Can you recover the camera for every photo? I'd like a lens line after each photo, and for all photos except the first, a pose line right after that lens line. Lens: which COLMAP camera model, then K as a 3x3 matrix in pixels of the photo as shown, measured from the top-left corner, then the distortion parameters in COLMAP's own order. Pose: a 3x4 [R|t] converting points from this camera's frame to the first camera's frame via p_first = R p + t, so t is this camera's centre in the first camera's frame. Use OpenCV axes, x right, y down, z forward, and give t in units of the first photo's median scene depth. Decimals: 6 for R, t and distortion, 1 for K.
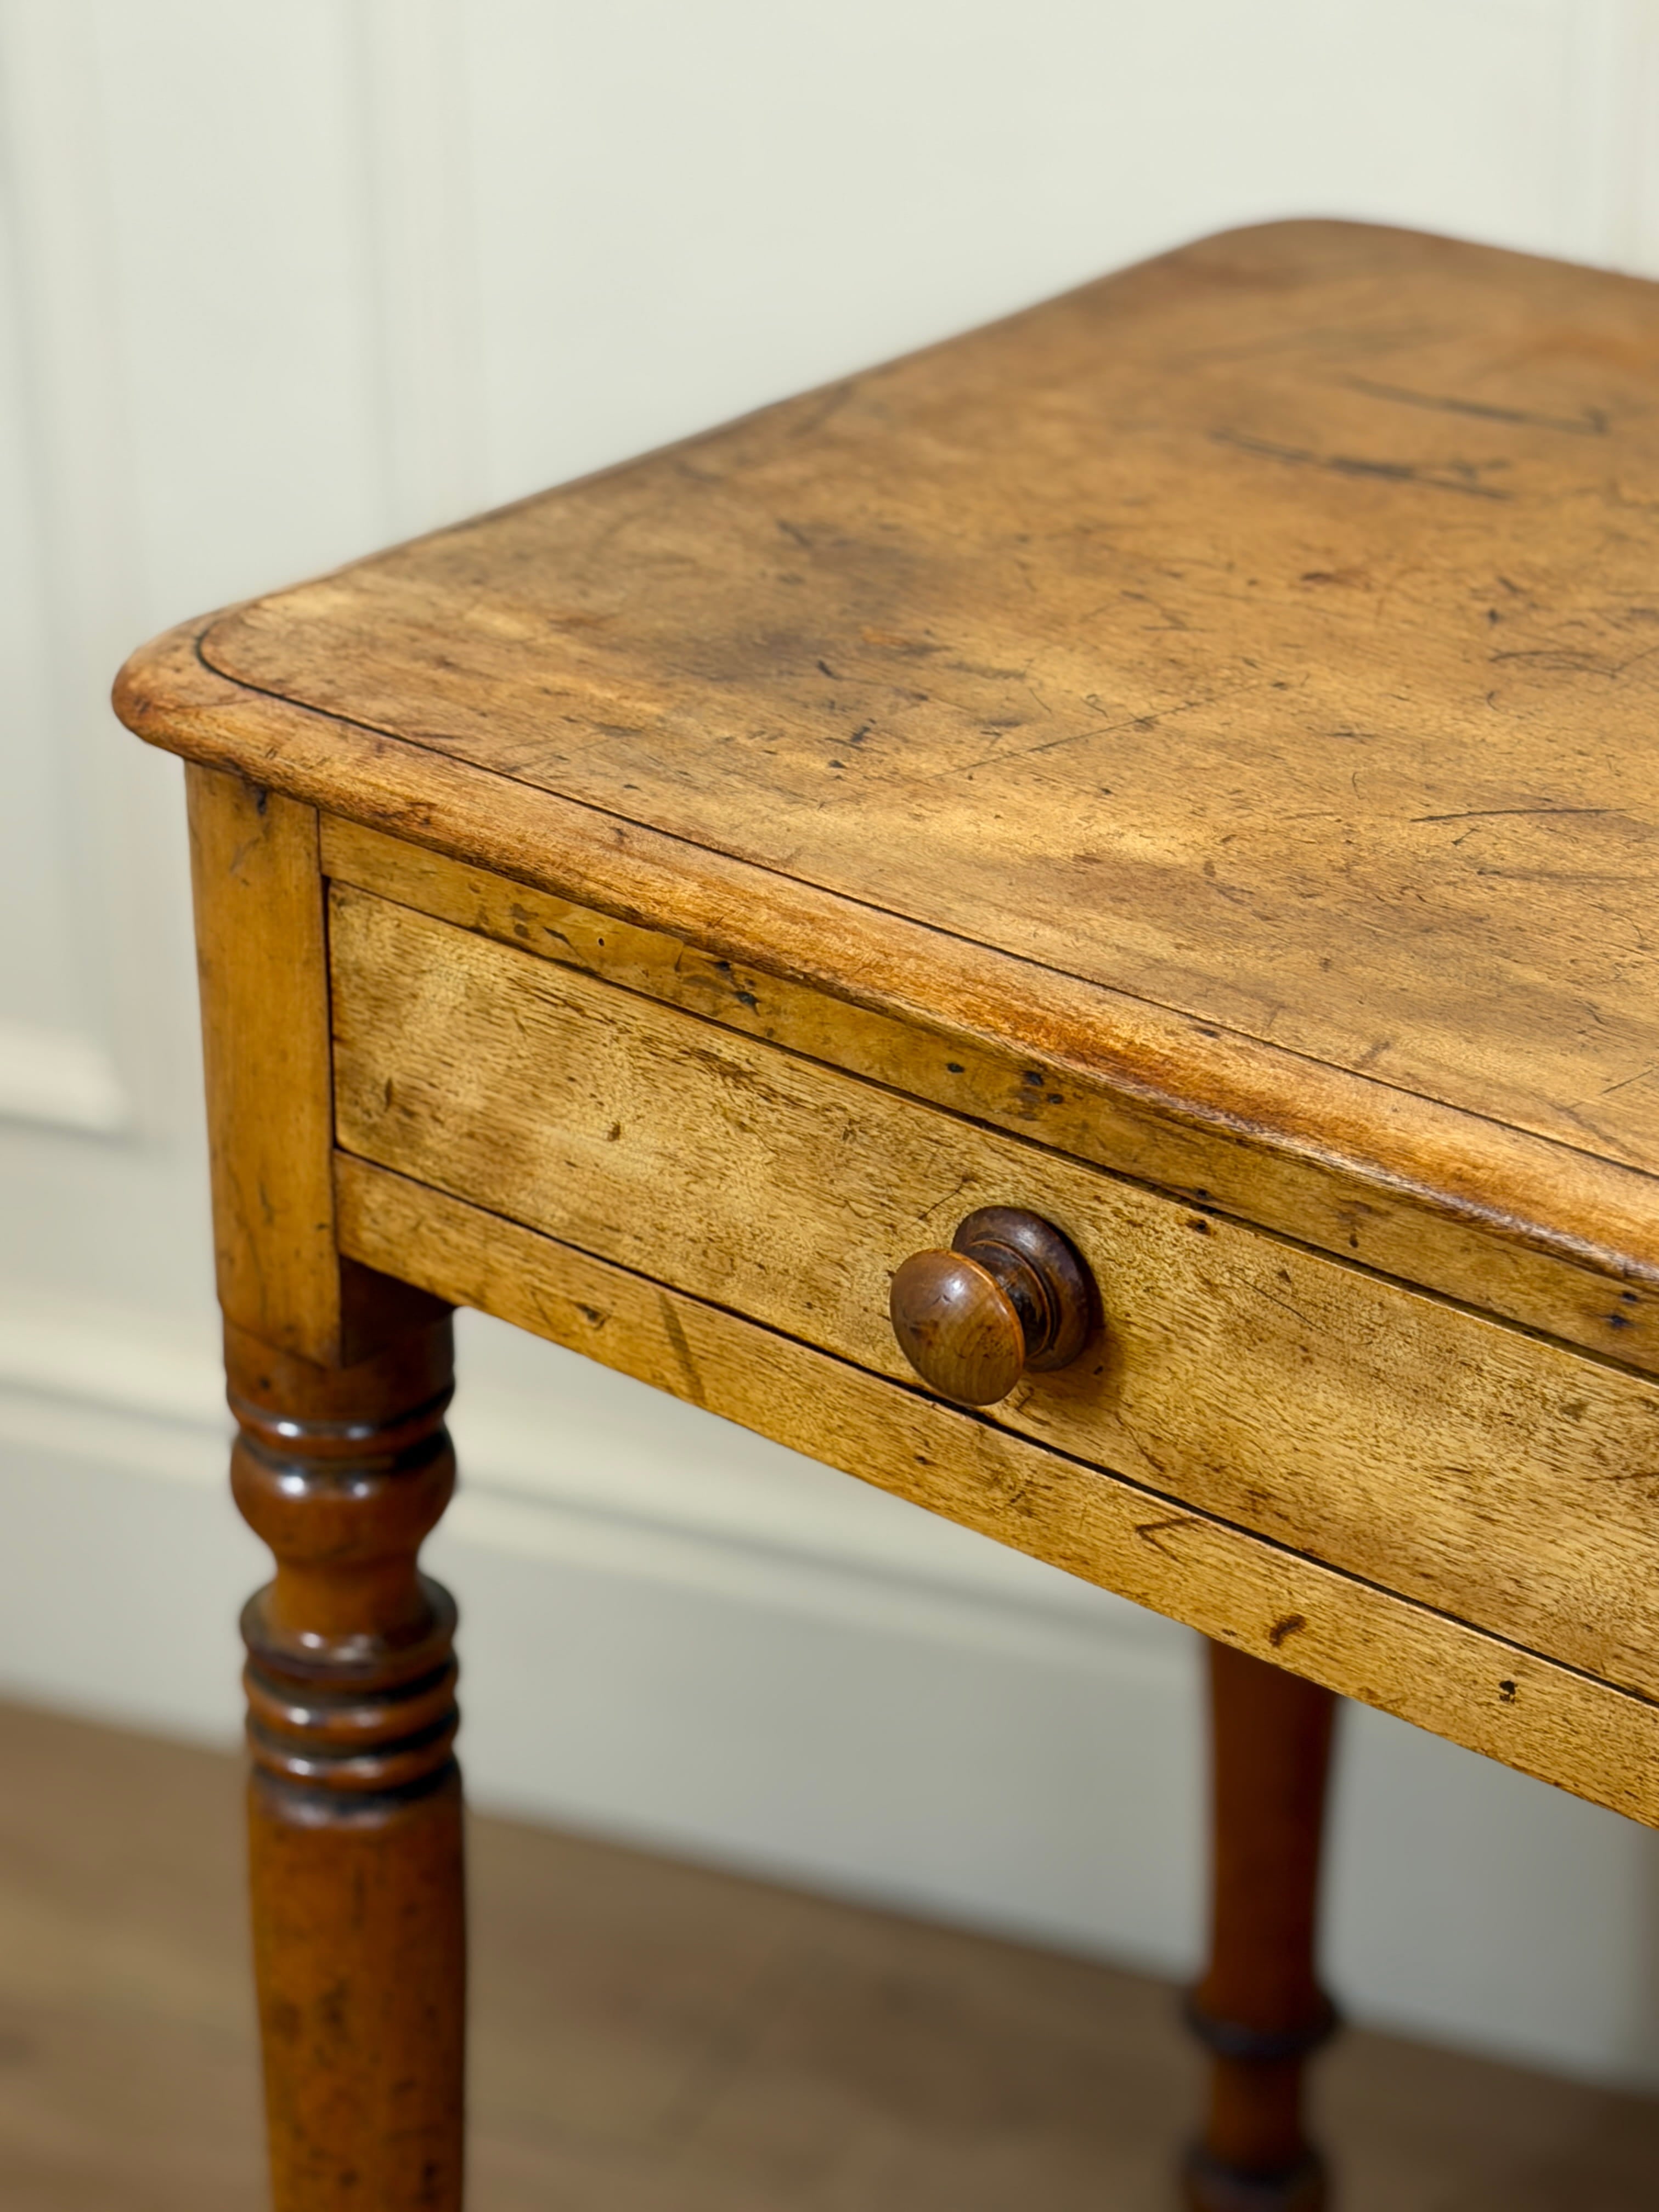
lens RADIAL K [[5345.5, 0, 829.5], [0, 5345.5, 1106.0], [0, 0, 1]] dist [0.232715, -0.388585]
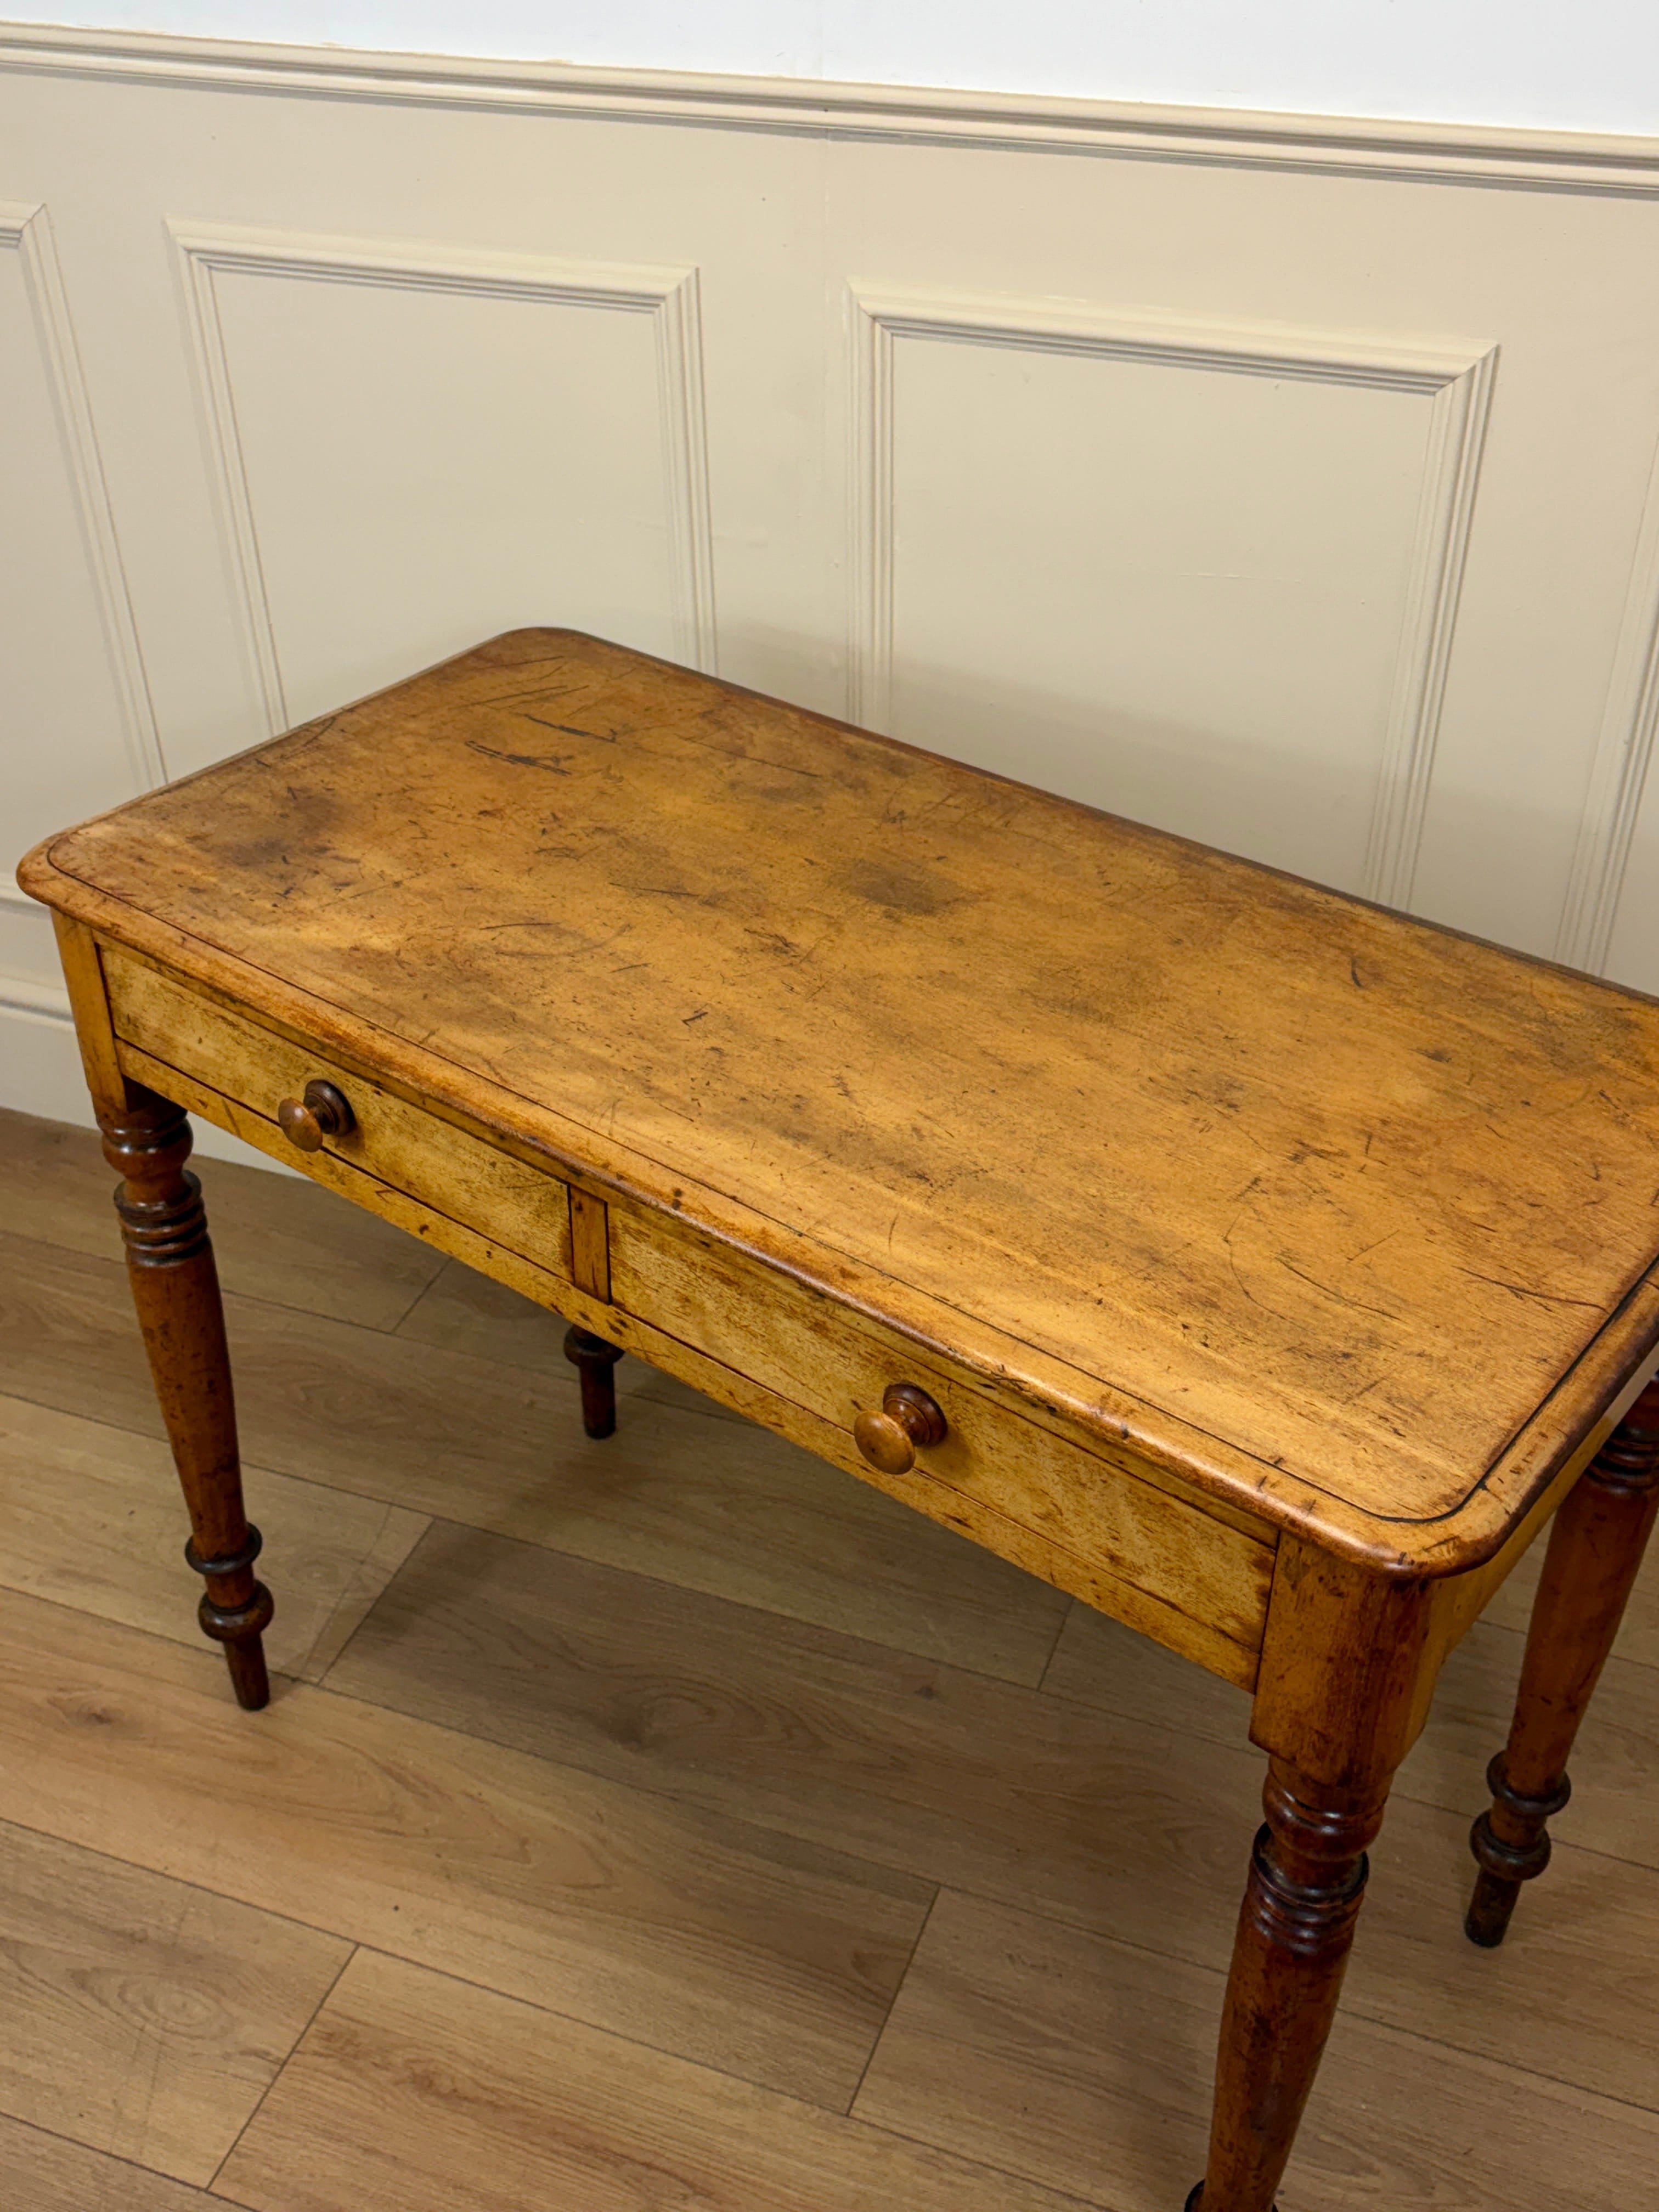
lens RADIAL K [[2306.8, 0, 827.4], [0, 2306.8, 1120.0], [0, 0, 1]] dist [0.150183, -0.459685]
pose [[0.999044, -0.020035, 0.038850, 0.230792], [0.013771, 0.987774, 0.155285, -0.134114], [-0.041486, -0.154601, 0.987106, -0.190391]]
